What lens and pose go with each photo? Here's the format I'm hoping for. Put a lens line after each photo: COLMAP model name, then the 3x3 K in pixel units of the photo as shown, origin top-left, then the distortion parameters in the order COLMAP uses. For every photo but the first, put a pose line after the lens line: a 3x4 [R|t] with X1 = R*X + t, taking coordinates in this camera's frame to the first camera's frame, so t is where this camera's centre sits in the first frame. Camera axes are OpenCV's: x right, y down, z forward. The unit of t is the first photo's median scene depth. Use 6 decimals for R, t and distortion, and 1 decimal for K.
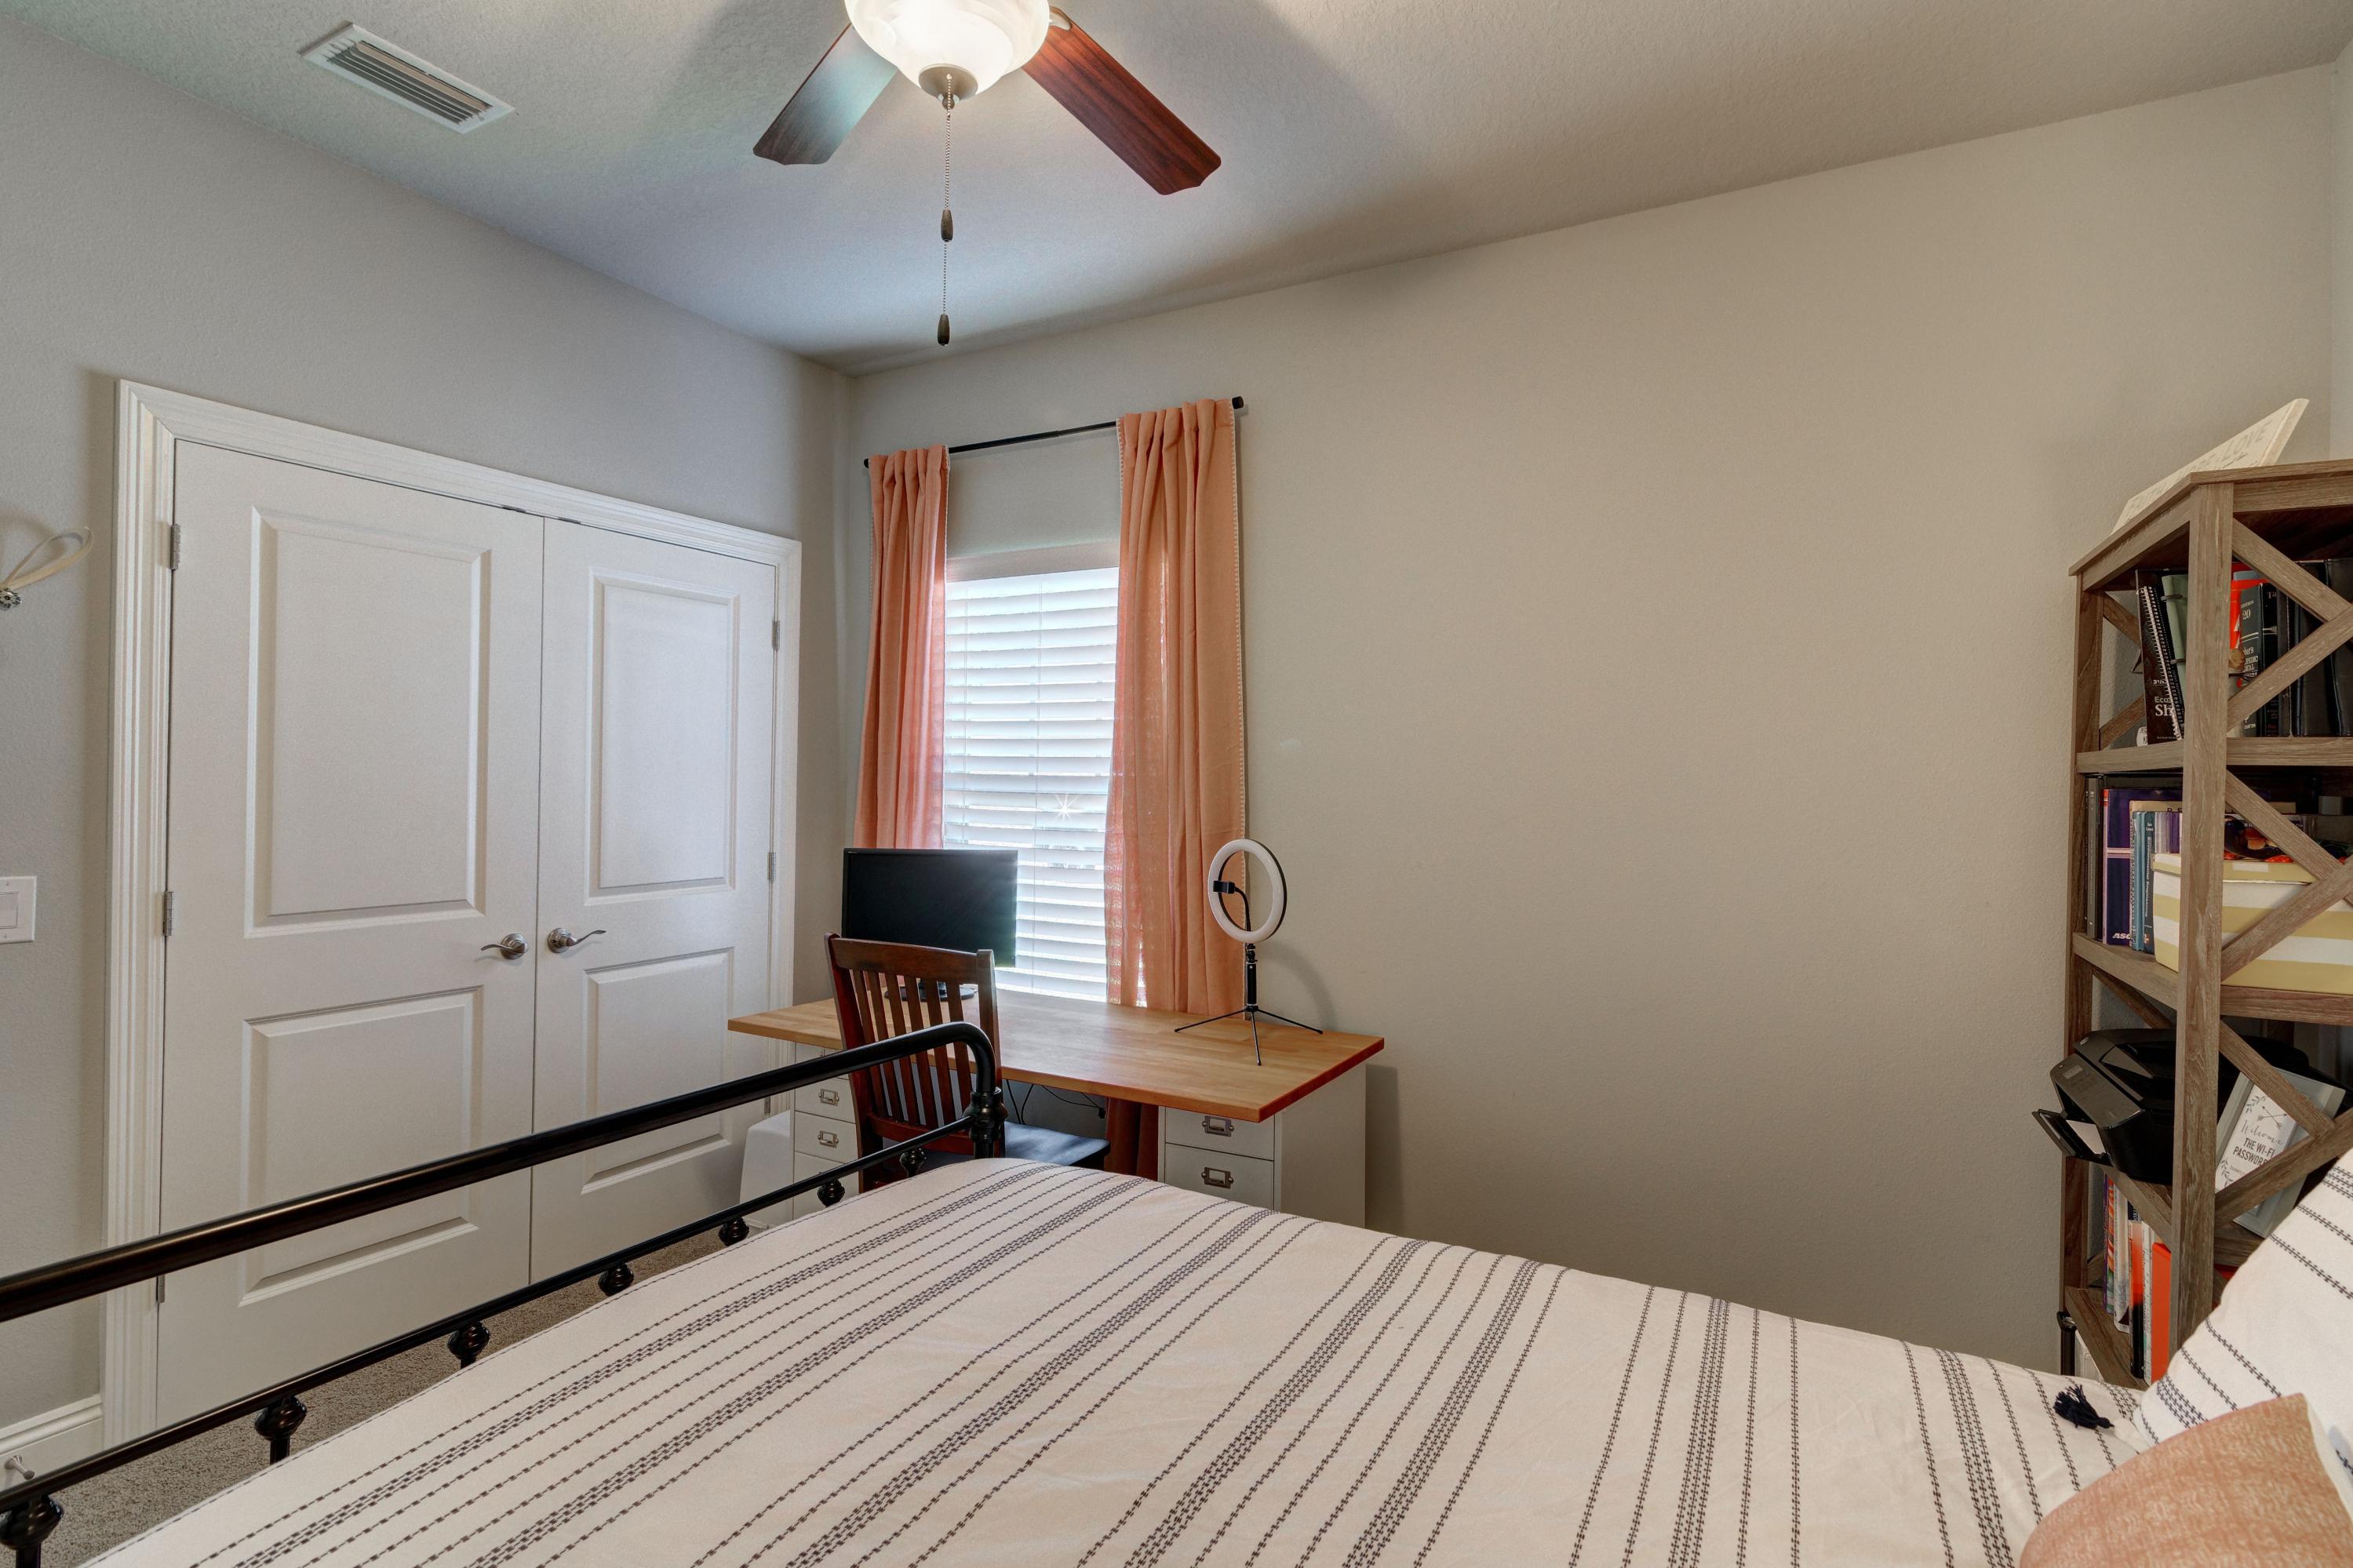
lens RADIAL K [[1135.7, 0, 1180.3], [0, 1135.7, 797.2], [0, 0, 1]] dist [0.004293, -0.000725]
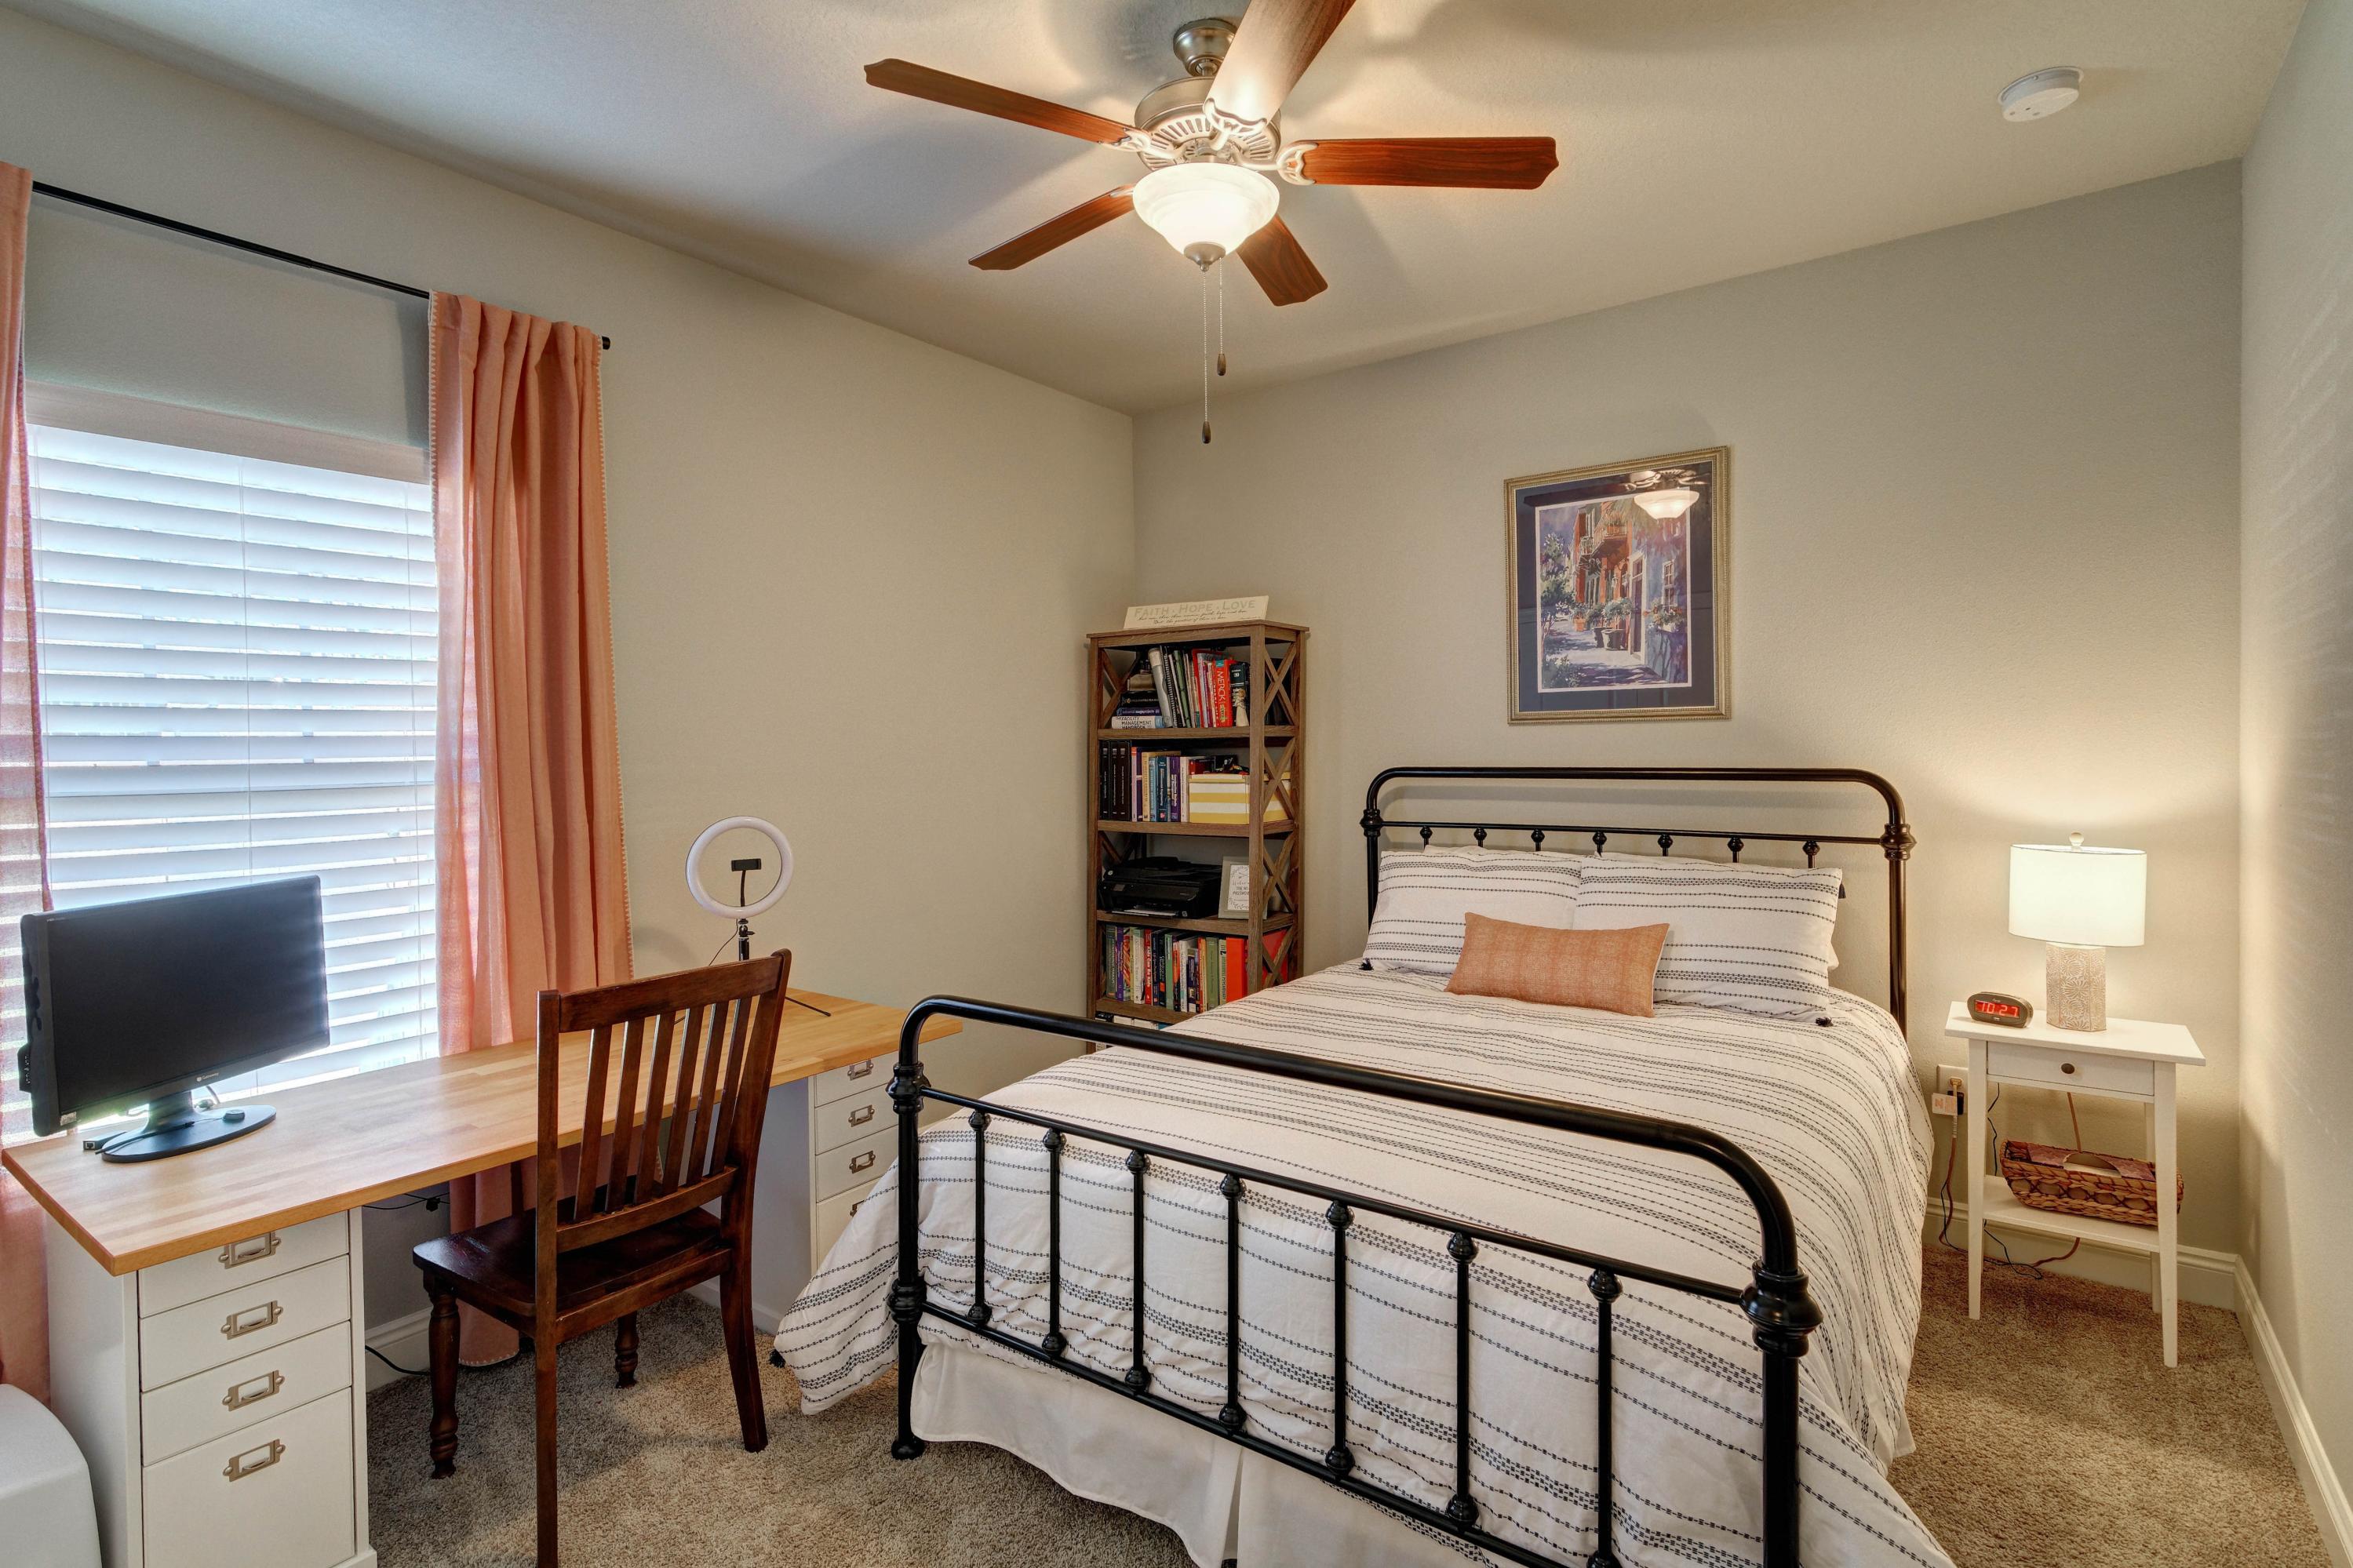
lens RADIAL K [[1133.8, 0, 1179.5], [0, 1133.8, 761.9], [0, 0, 1]] dist [0.005642, 0.000107]
pose [[0.125652, -0.040804, 0.991235, -0.755620], [0.025492, 0.998957, 0.037891, -0.033387], [-0.991747, 0.020507, 0.126561, 0.405332]]
